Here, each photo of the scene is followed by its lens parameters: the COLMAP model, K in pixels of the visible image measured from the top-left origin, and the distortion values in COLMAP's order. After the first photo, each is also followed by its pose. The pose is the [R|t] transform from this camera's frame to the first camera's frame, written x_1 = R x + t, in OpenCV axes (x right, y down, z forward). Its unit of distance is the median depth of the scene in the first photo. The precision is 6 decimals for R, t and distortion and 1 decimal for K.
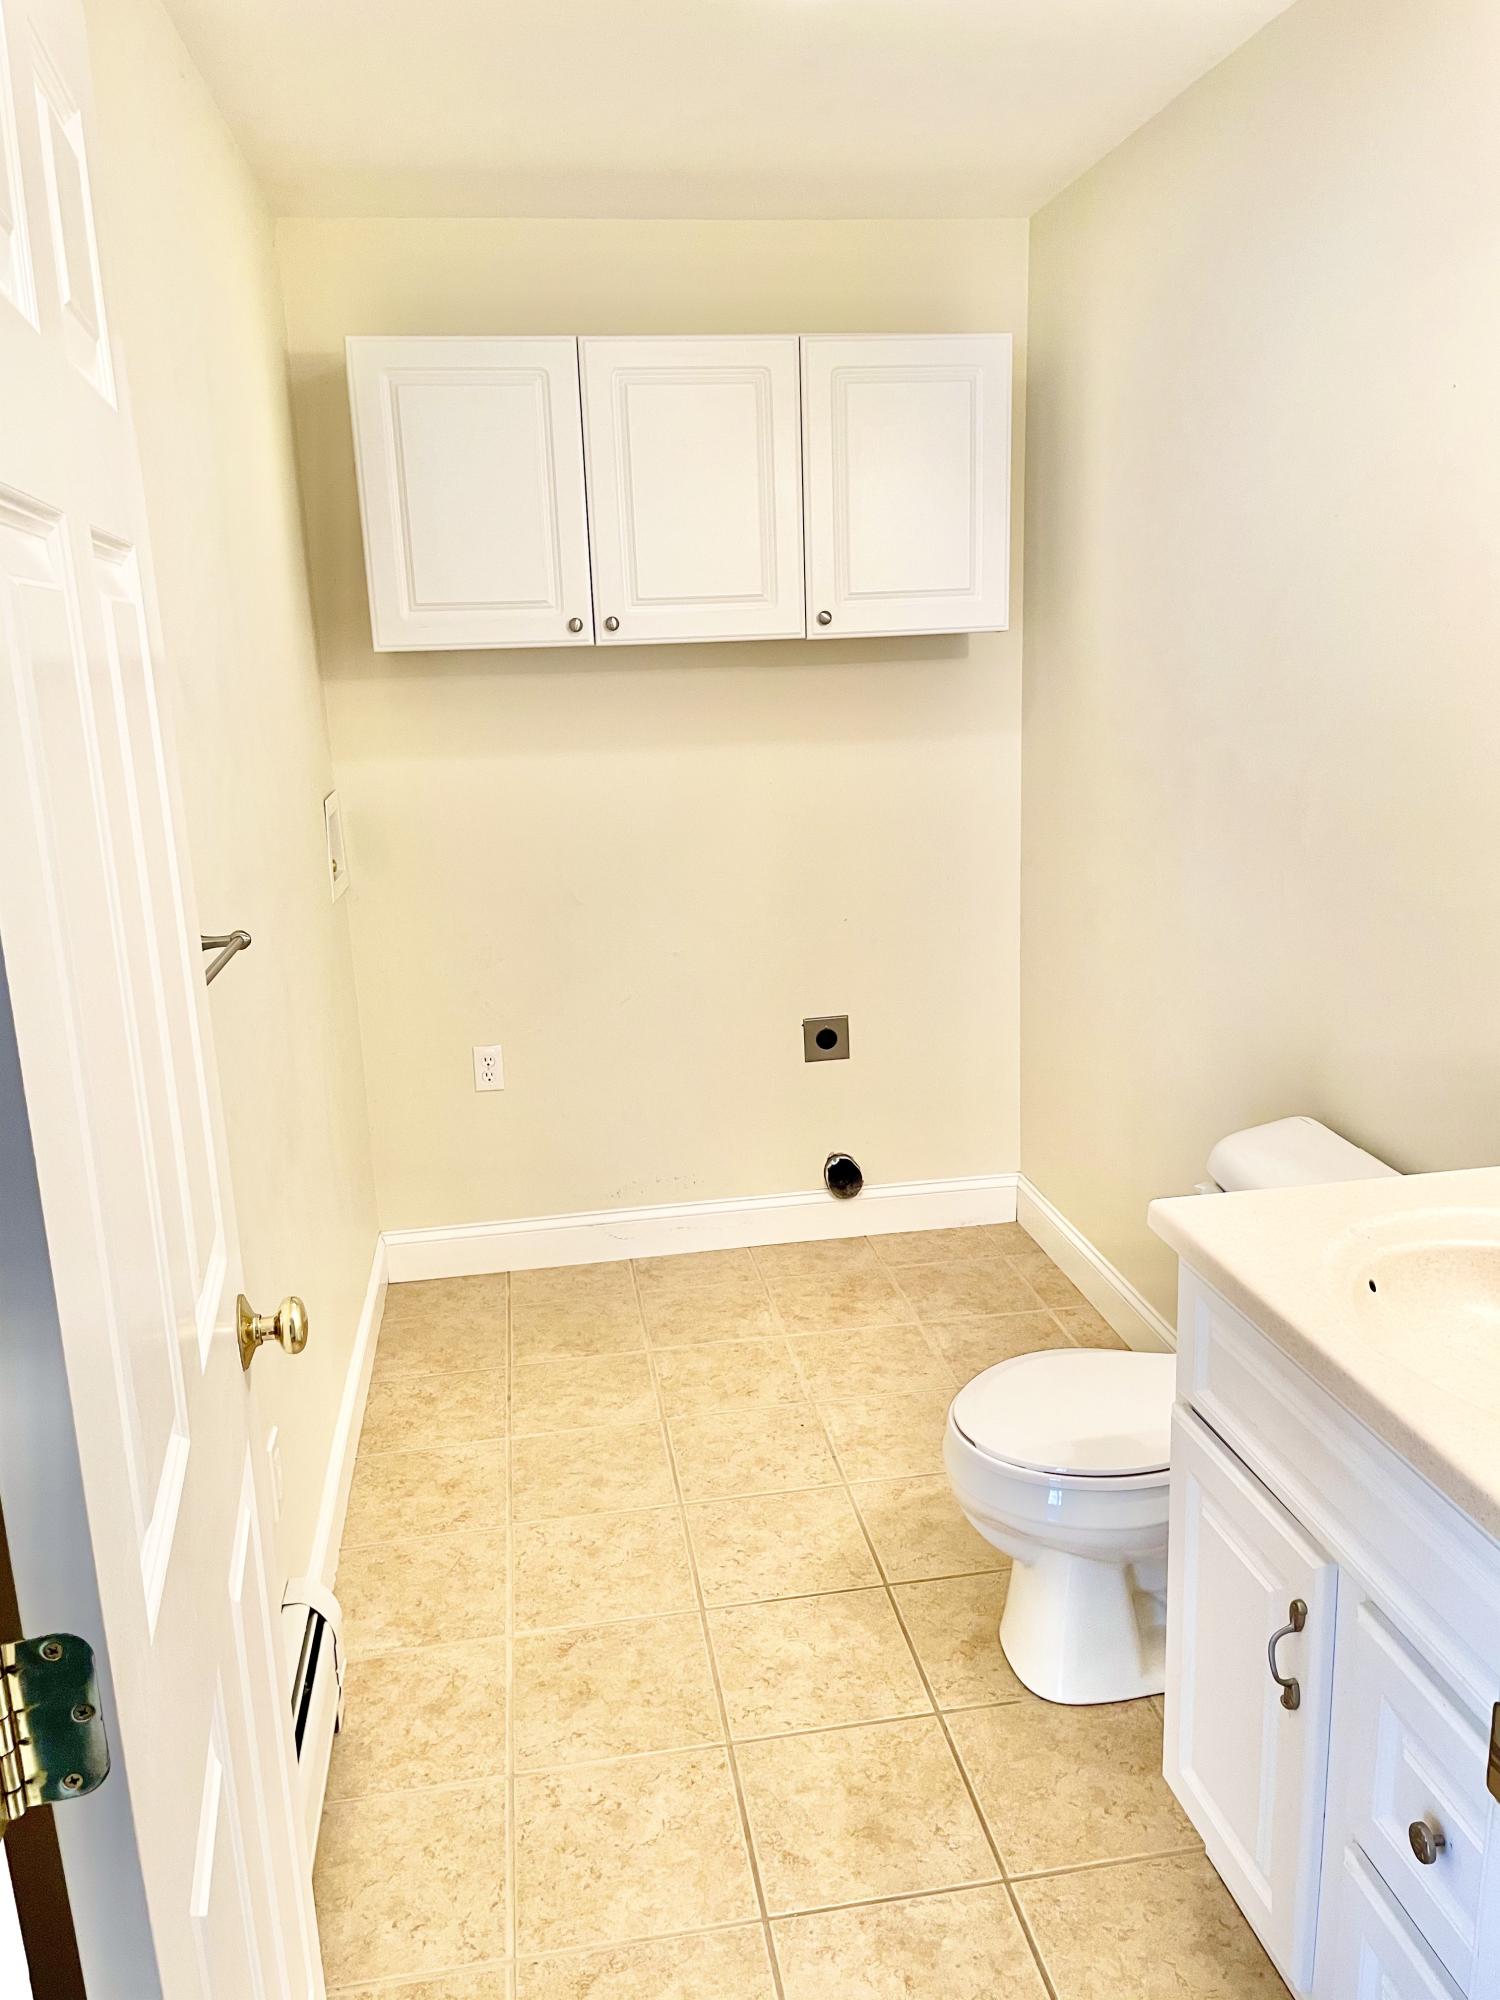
lens RADIAL K [[1510.1, 0, 750.0], [0, 1510.1, 1000.0], [0, 0, 1]] dist [0.096184, -0.121384]
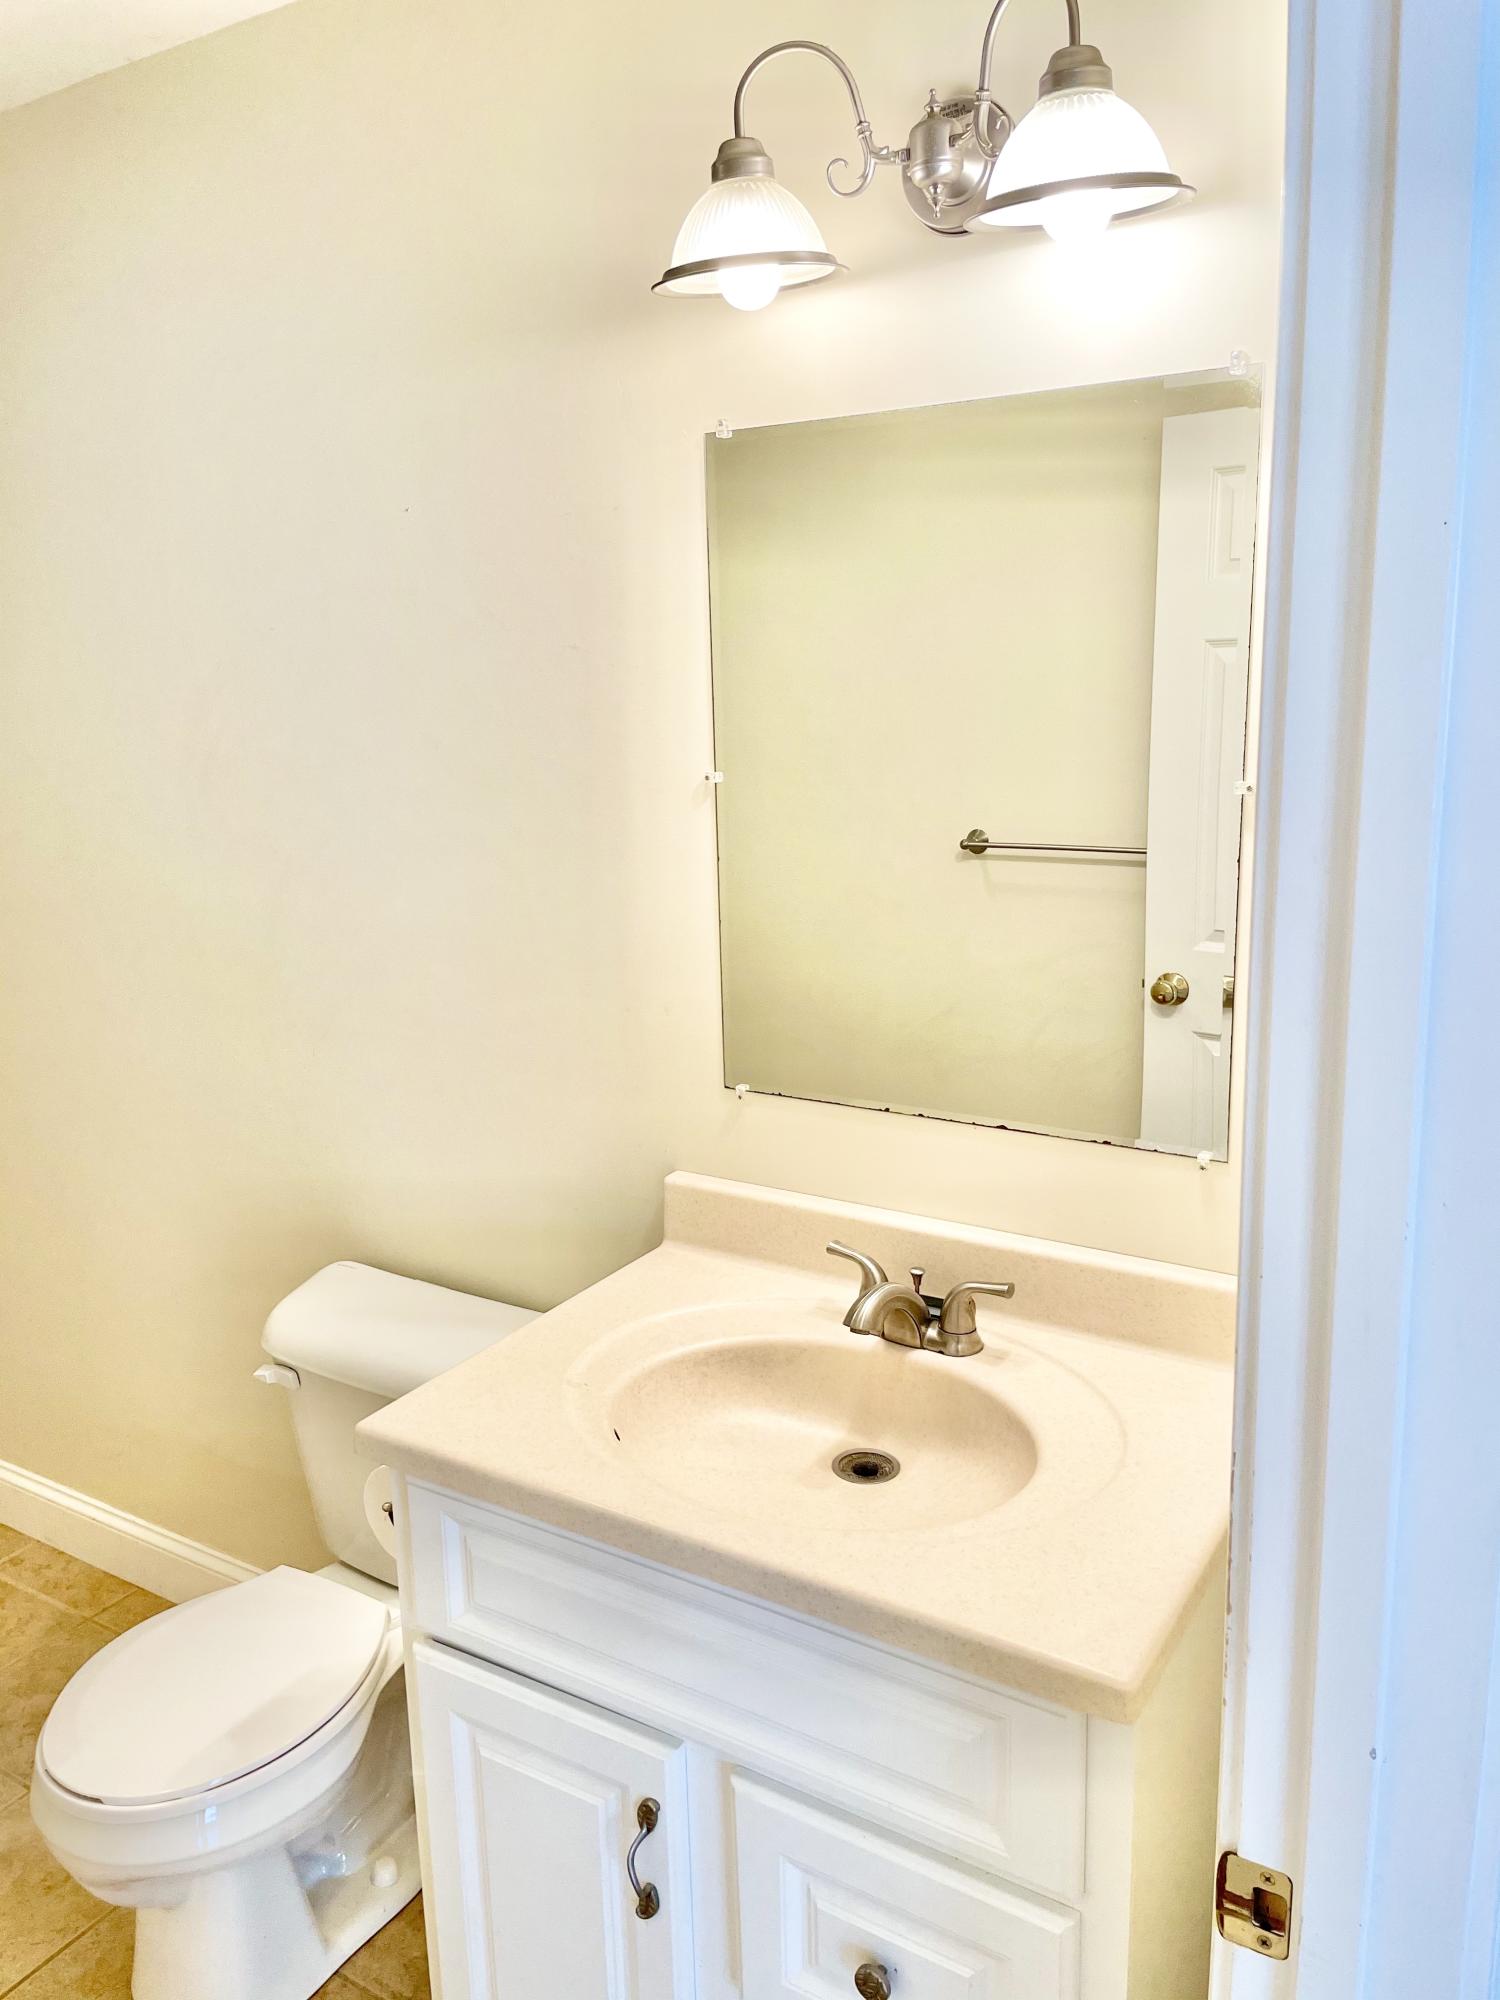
lens RADIAL K [[1510.1, 0, 750.0], [0, 1510.1, 1000.0], [0, 0, 1]] dist [0.096184, -0.121384]
pose [[0.655246, -0.149282, 0.740518, -0.203618], [0.184363, 0.982239, 0.034877, -0.098644], [-0.732573, 0.113671, 0.671131, 0.256368]]
